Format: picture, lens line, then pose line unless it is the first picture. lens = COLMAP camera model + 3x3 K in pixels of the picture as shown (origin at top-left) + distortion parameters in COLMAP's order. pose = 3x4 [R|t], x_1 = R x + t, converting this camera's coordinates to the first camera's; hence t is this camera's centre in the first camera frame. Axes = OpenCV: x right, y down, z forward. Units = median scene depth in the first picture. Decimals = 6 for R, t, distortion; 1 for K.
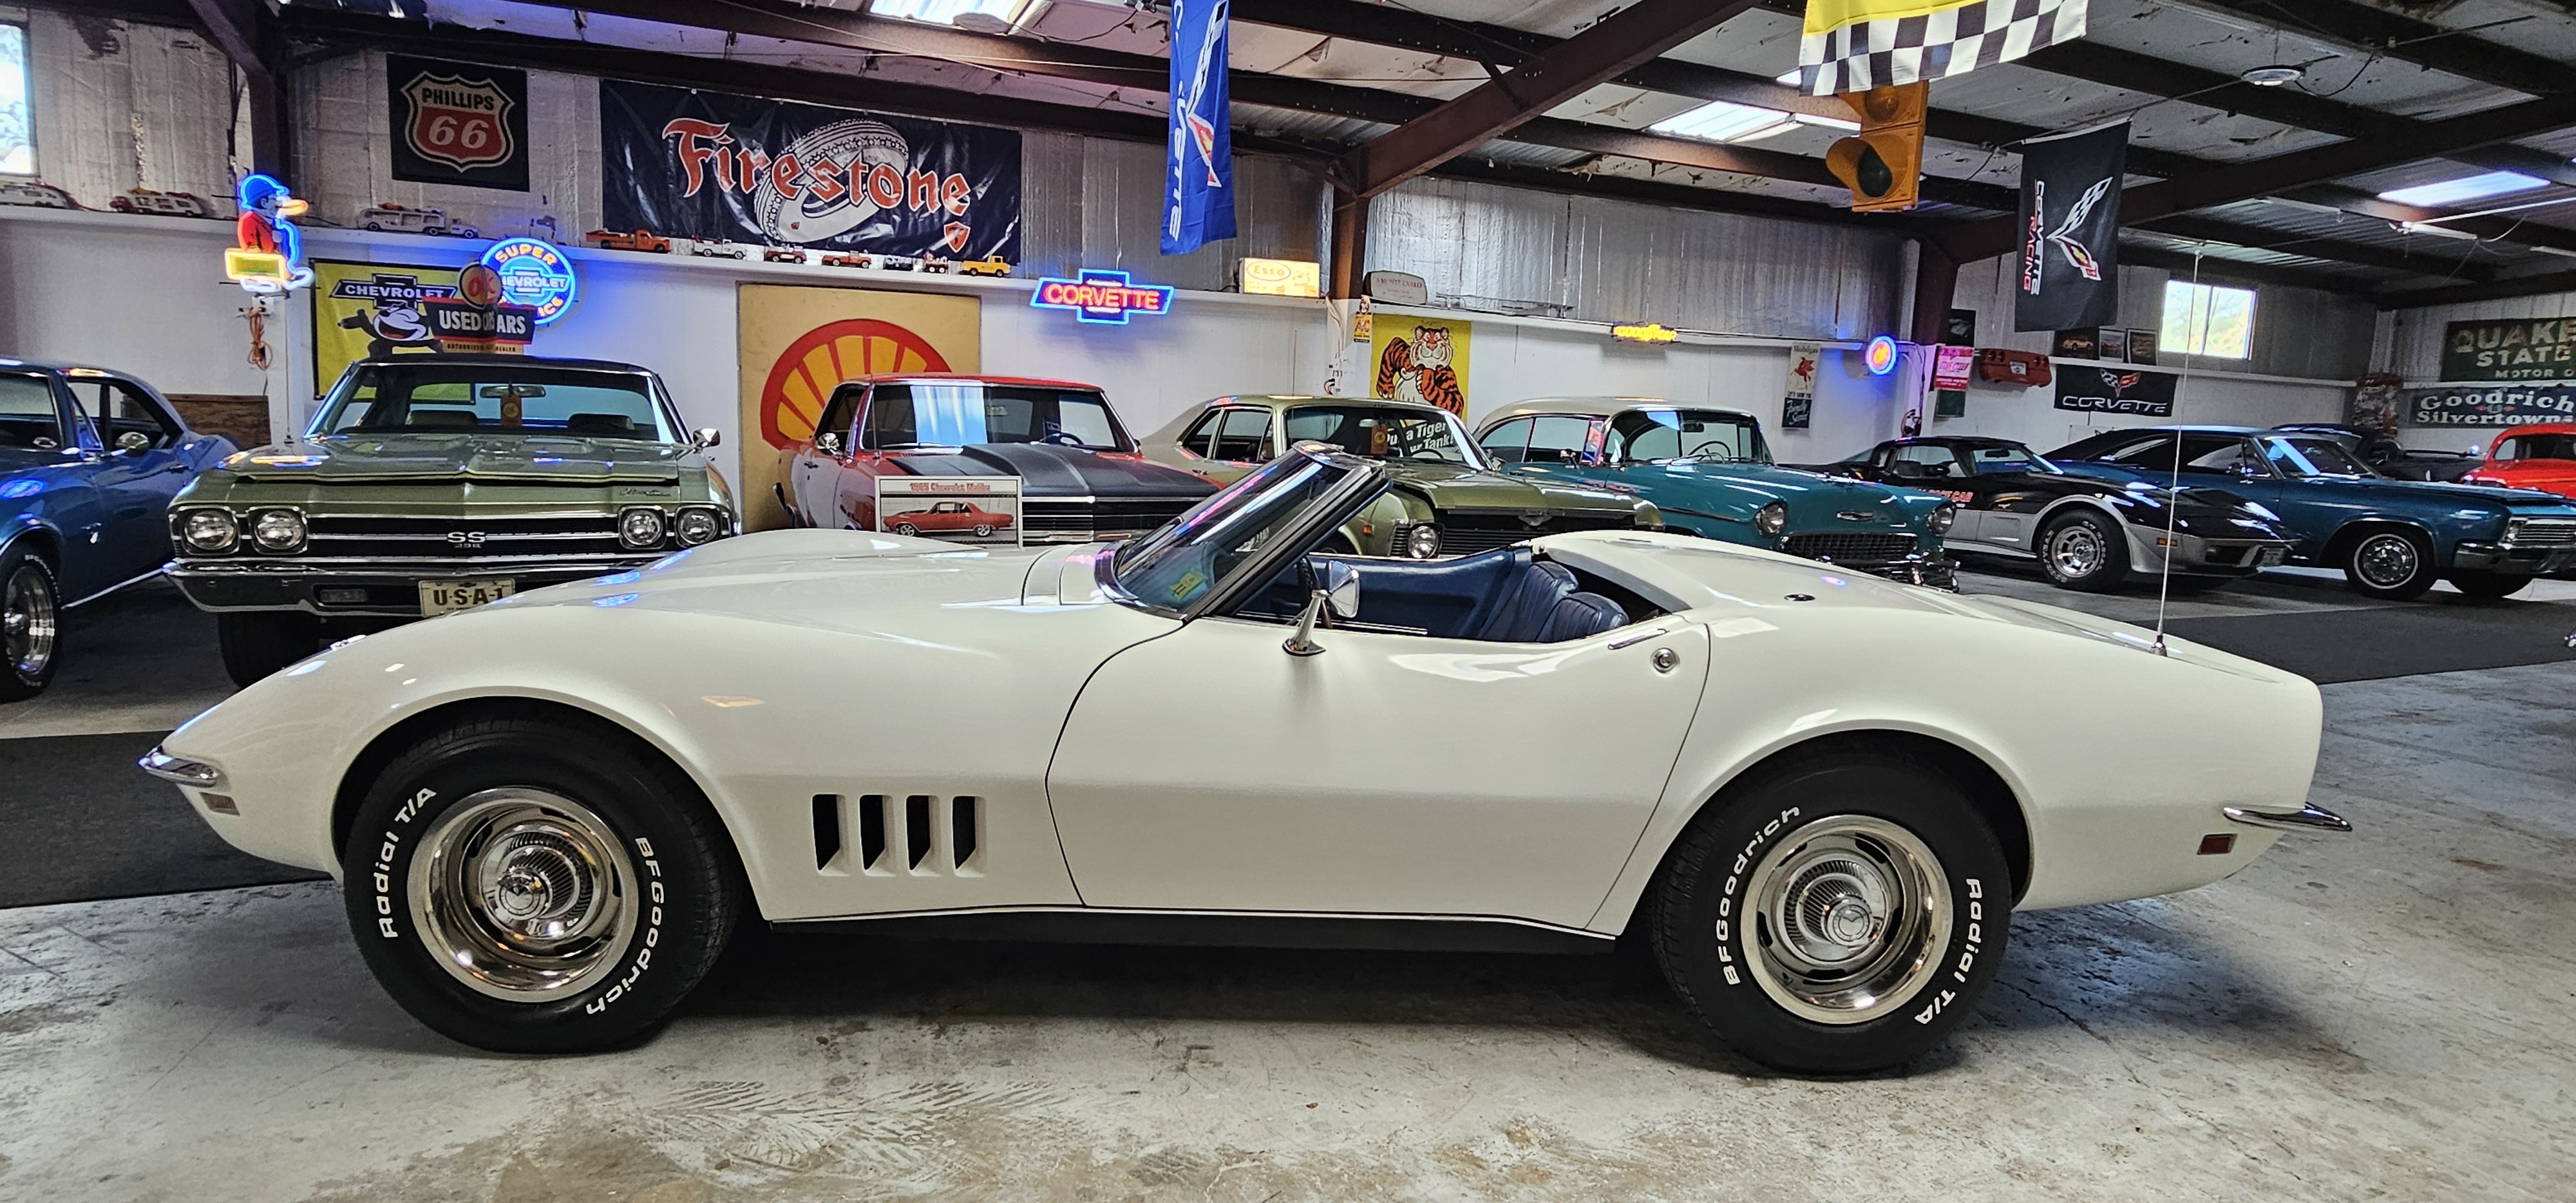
lens RADIAL K [[1344.8, 0, 1286.5], [0, 1344.8, 584.4], [0, 0, 1]] dist [0.007570, -0.002427]
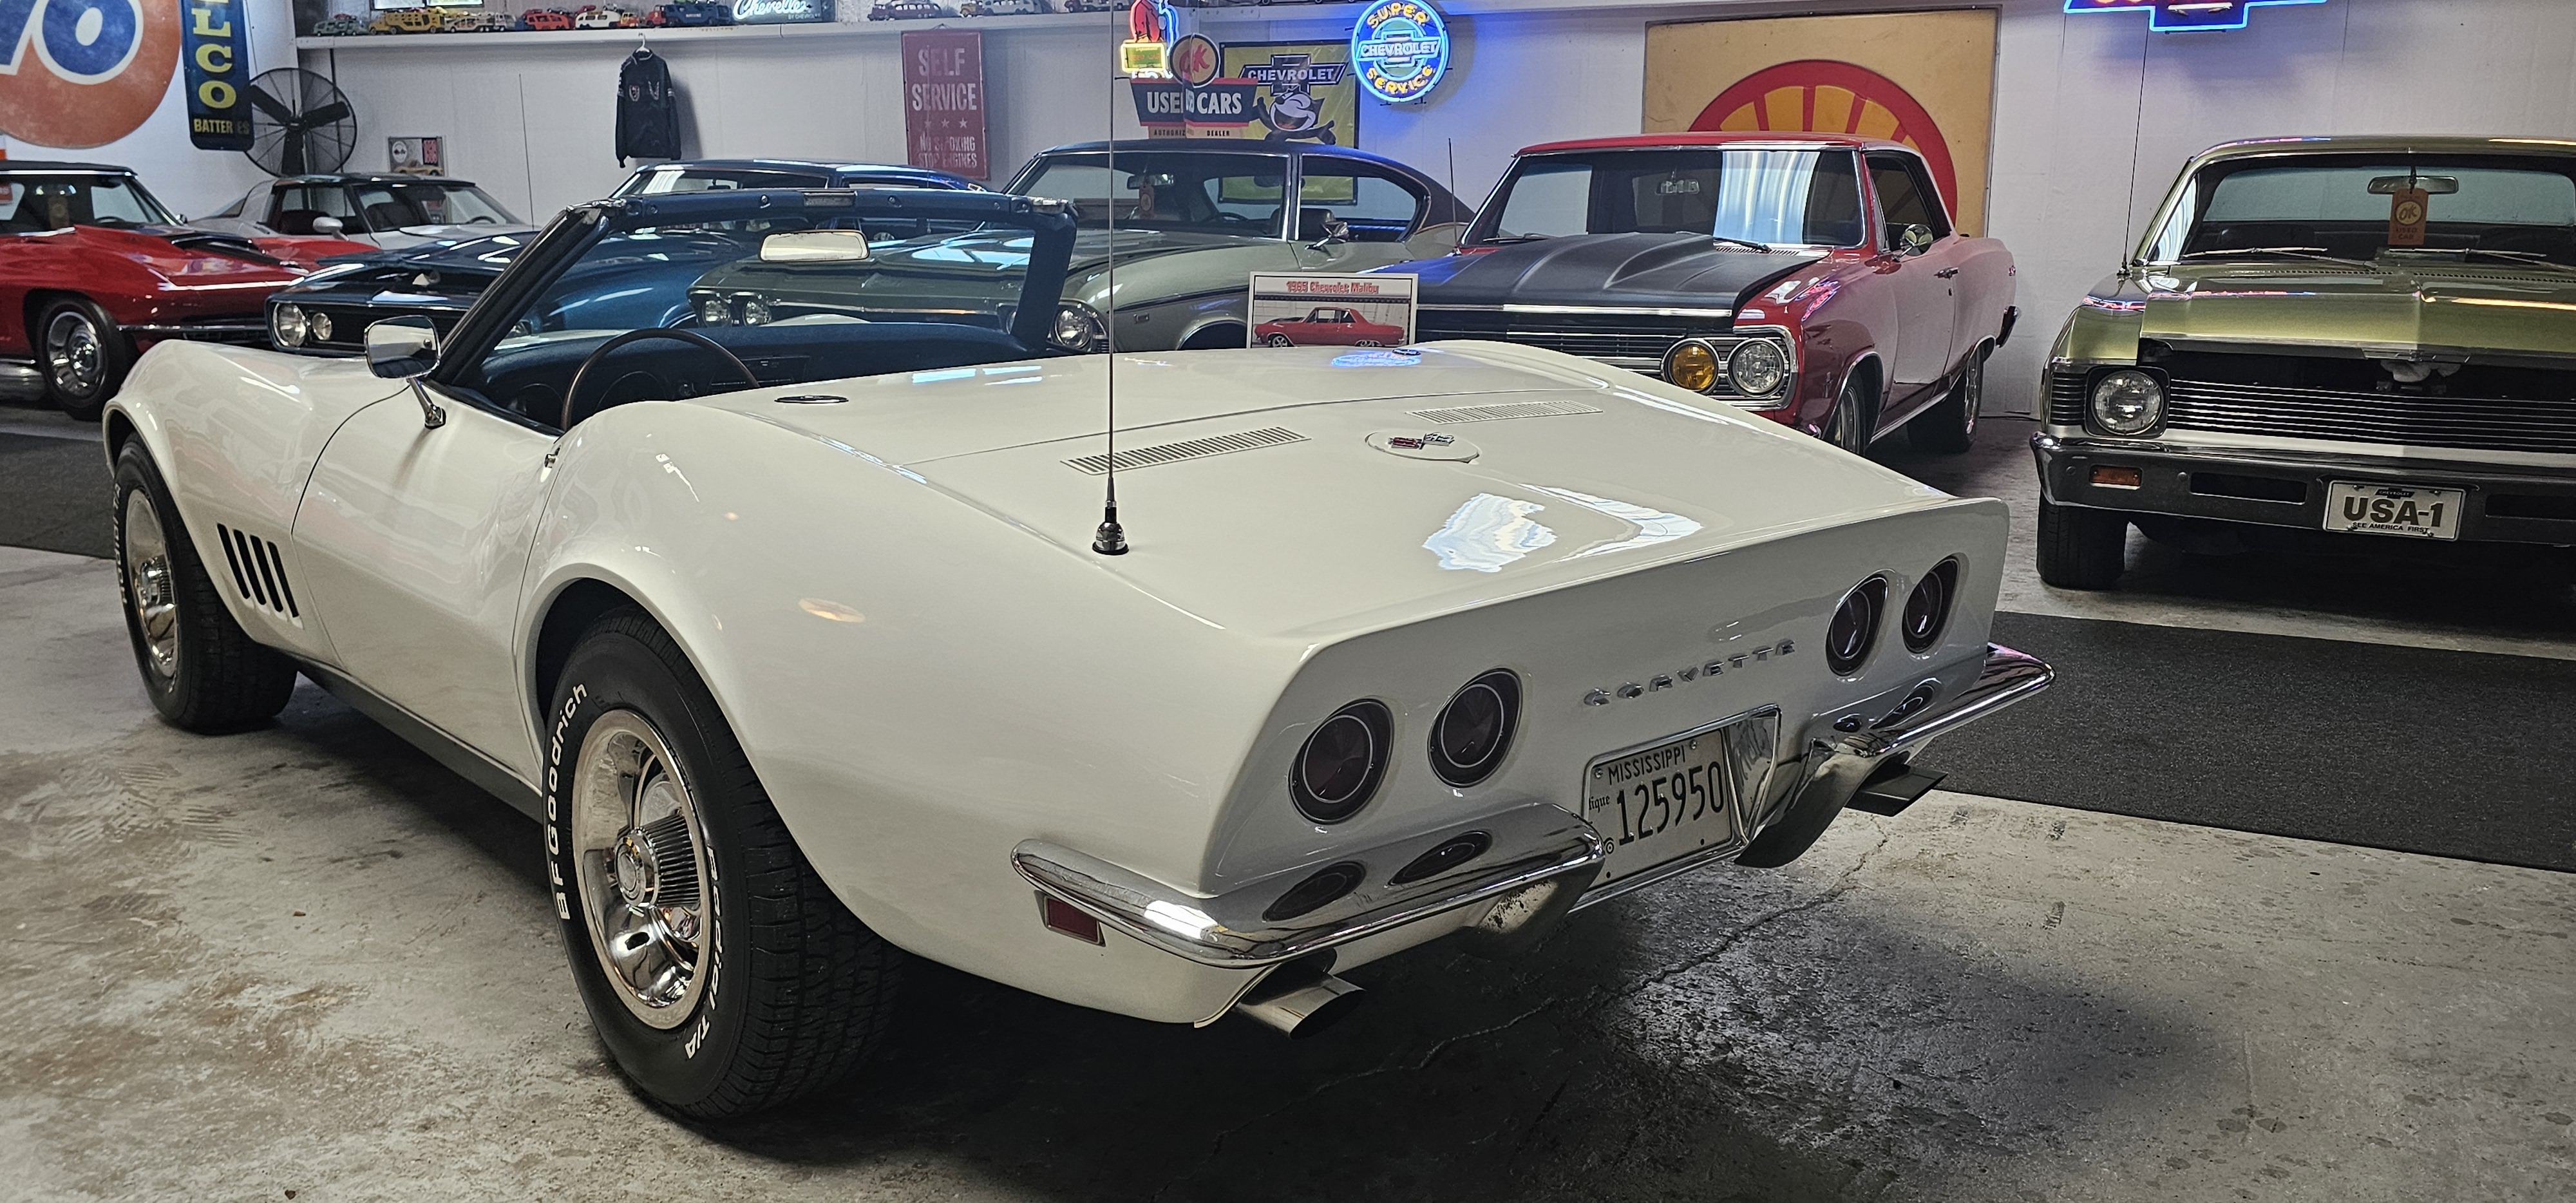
lens RADIAL K [[2026.6, 0, 1315.9], [0, 2026.6, 610.4], [0, 0, 1]] dist [0.079329, -0.067228]
pose [[0.623659, 0.128005, -0.771144, 0.503724], [-0.084069, 0.991763, 0.096636, -0.001722], [0.777162, 0.004561, 0.629284, 0.224734]]
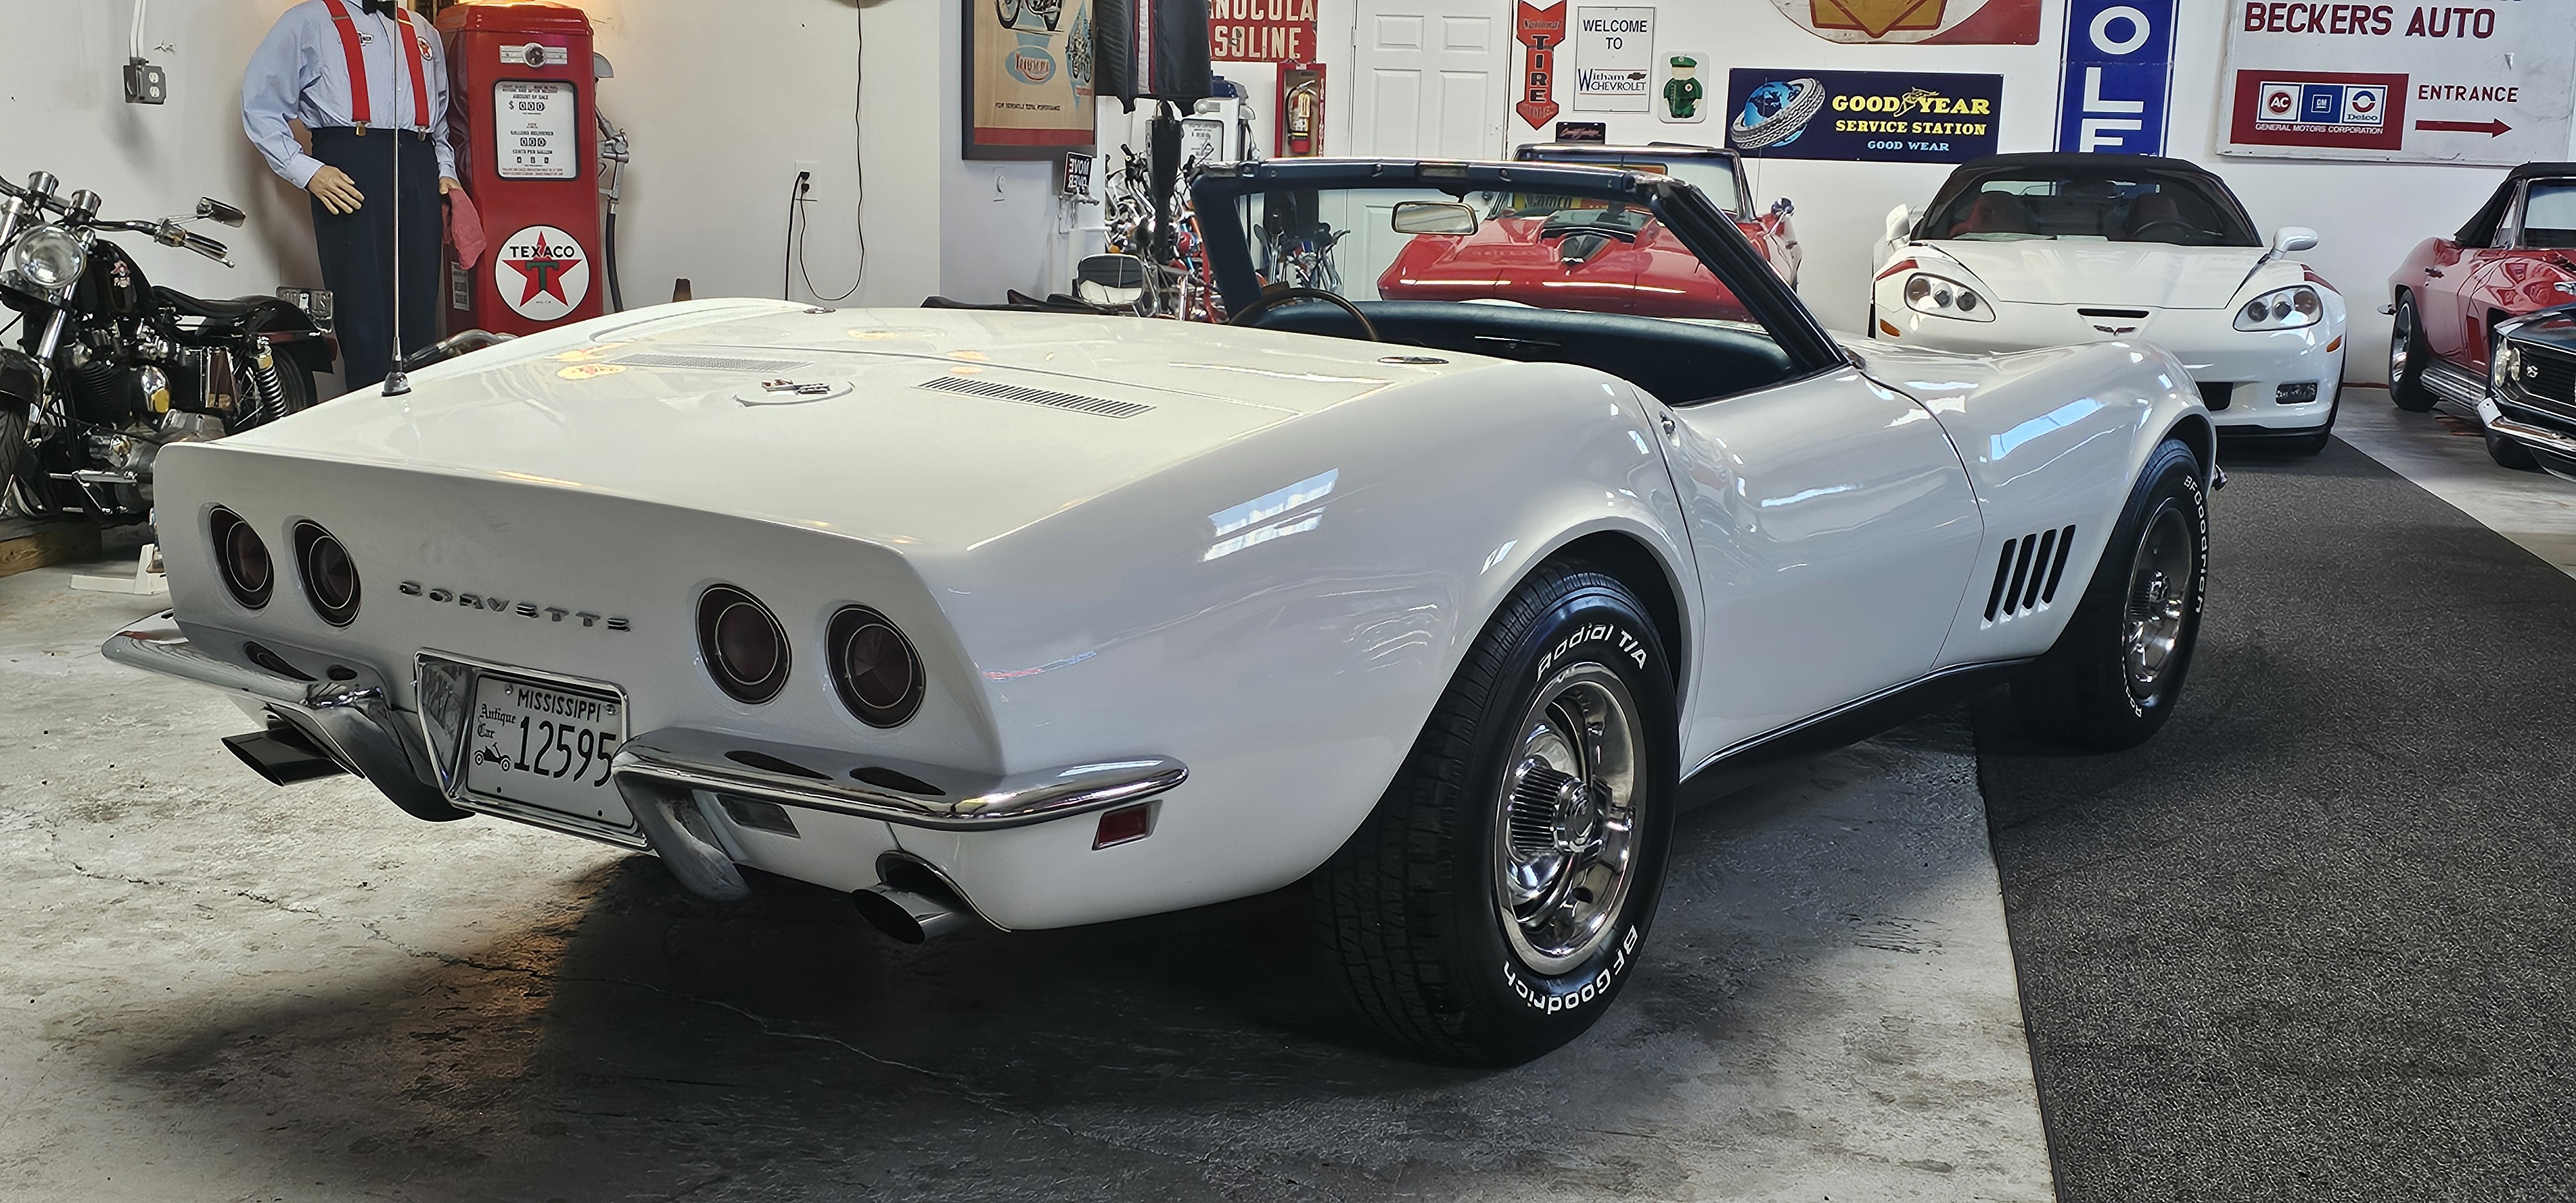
lens RADIAL K [[2678.0, 0, 1273.3], [0, 2678.0, 596.1], [0, 0, 1]] dist [0.070500, 0.000000]
pose [[-0.618842, 0.076933, -0.781739, 0.551167], [-0.158558, 0.962473, 0.220238, -0.081117], [0.769346, 0.260243, -0.583420, 0.825909]]
